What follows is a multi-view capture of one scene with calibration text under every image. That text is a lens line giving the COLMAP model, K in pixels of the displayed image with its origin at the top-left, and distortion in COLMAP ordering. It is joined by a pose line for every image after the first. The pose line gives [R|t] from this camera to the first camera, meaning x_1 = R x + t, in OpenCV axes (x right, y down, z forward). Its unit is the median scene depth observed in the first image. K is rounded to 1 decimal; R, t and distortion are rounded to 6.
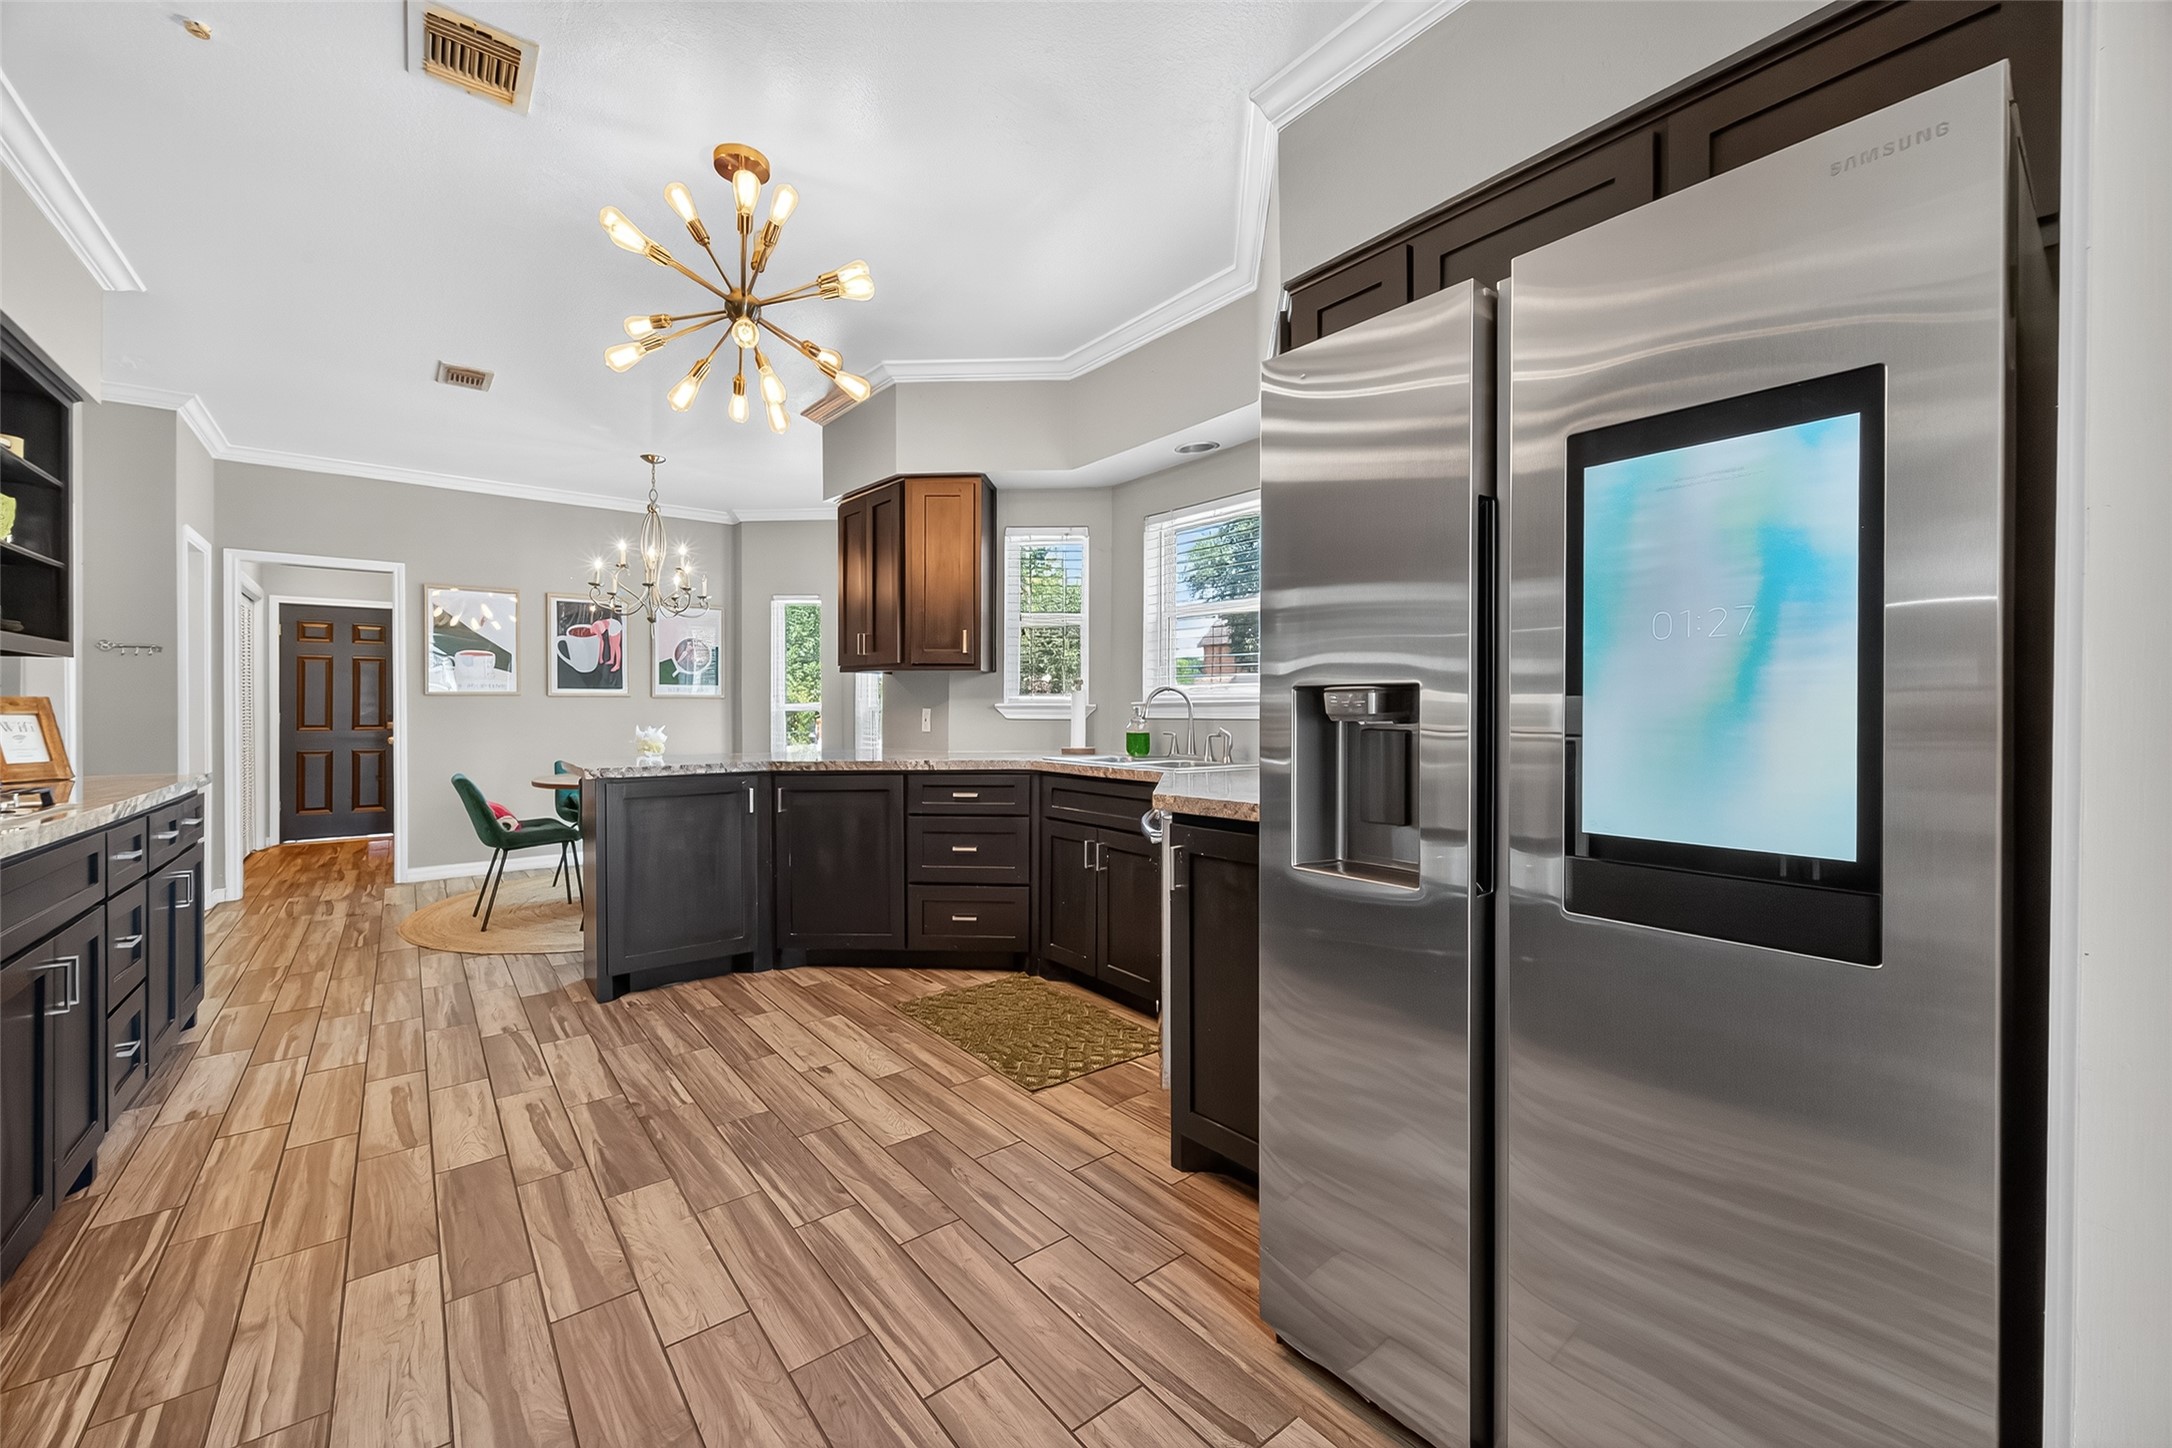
lens RADIAL K [[843.5, 0, 1073.3], [0, 843.5, 710.9], [0, 0, 1]] dist [-0.000929, -0.000544]
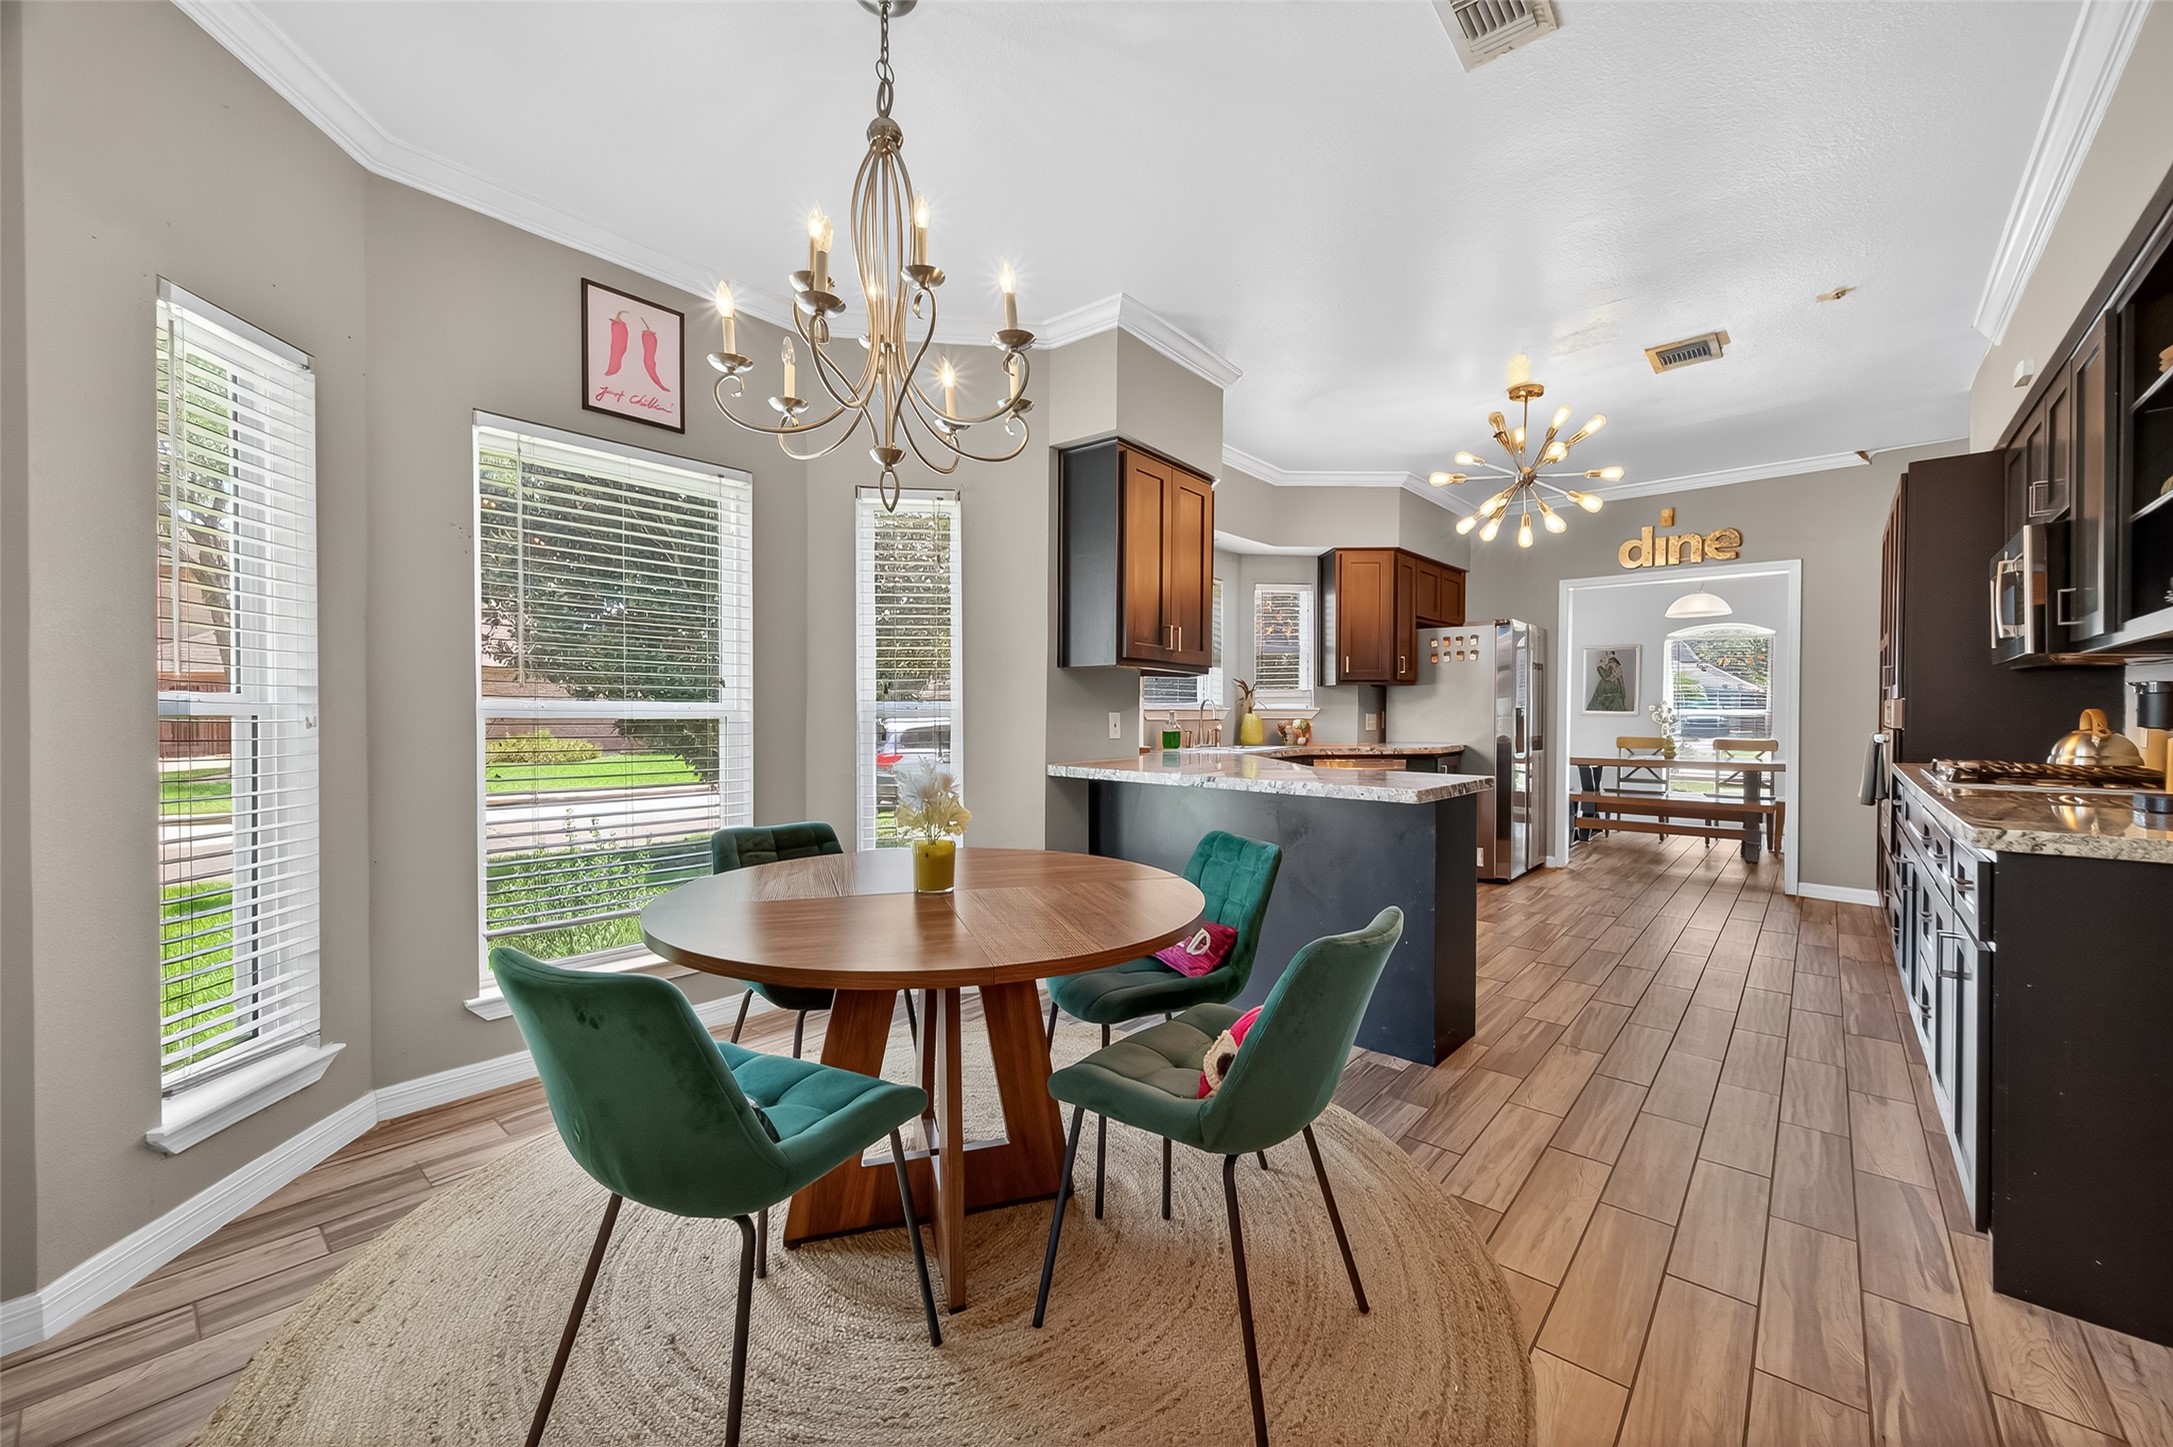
lens RADIAL K [[833.5, 0, 1115.3], [0, 833.5, 722.3], [0, 0, 1]] dist [-0.000605, -0.000132]
pose [[-0.194828, -0.004688, 0.980826, -1.379811], [0.006594, 0.999960, 0.006089, 0.004166], [-0.980815, 0.007653, -0.194790, 1.567999]]
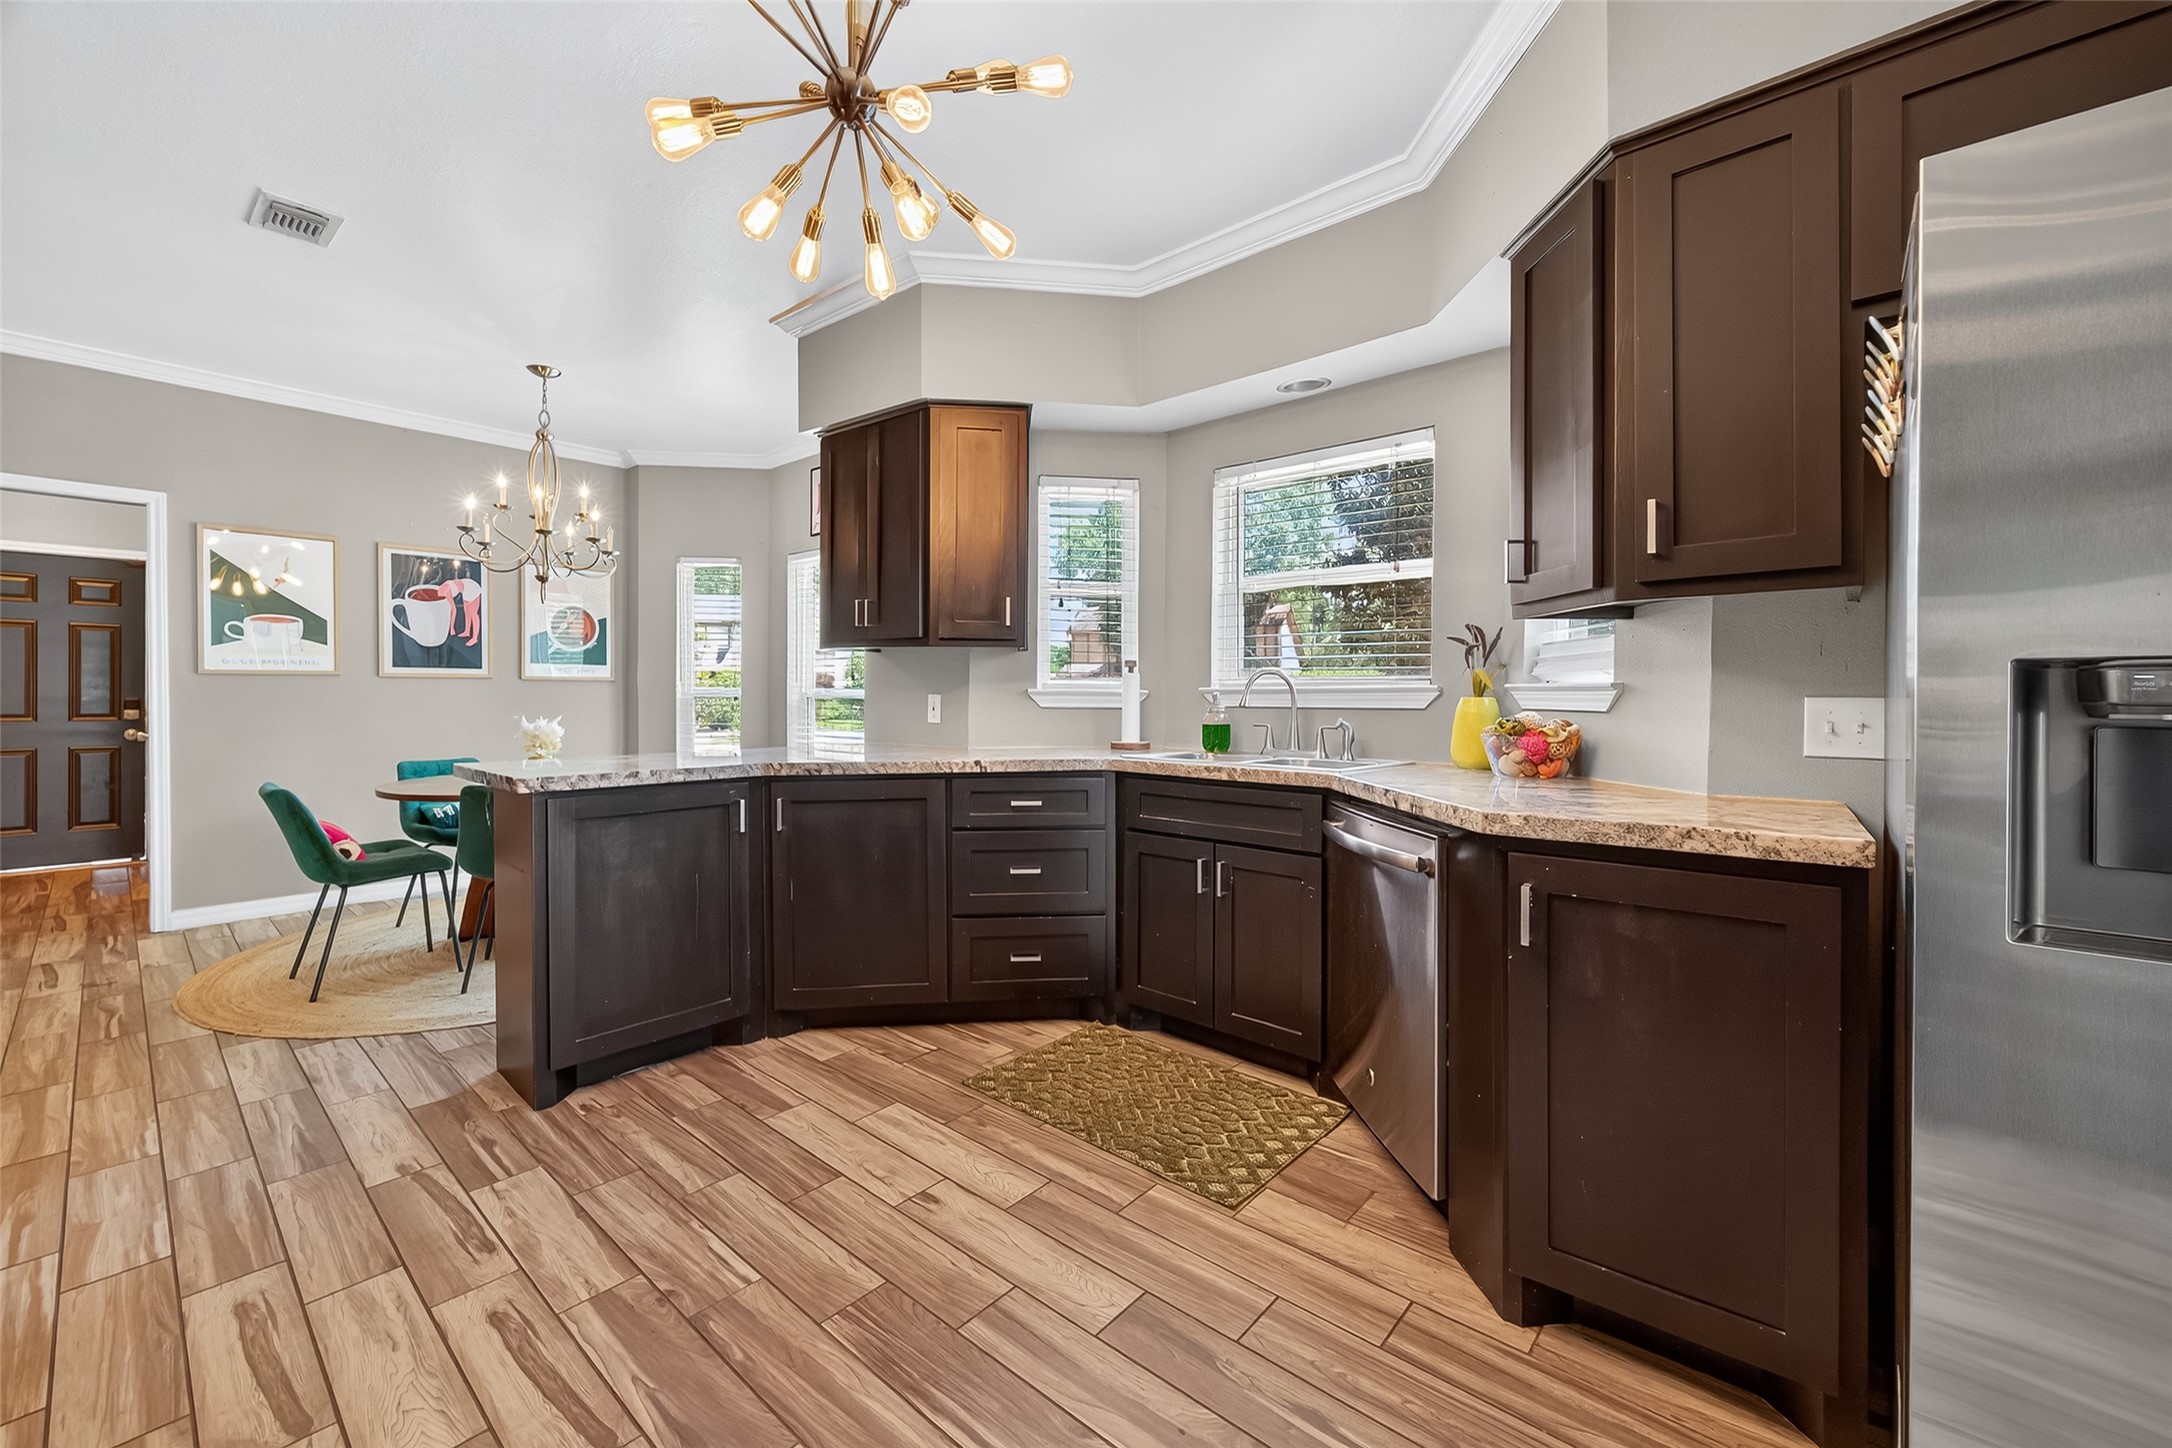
lens RADIAL K [[854.6, 0, 1072.3], [0, 854.6, 701.2], [0, 0, 1]] dist [-0.001165, 0.000258]
pose [[0.984253, 0.001727, 0.176755, -0.250710], [-0.002375, 0.999991, 0.003458, 0.000816], [-0.176747, -0.003823, 0.984249, 0.220482]]
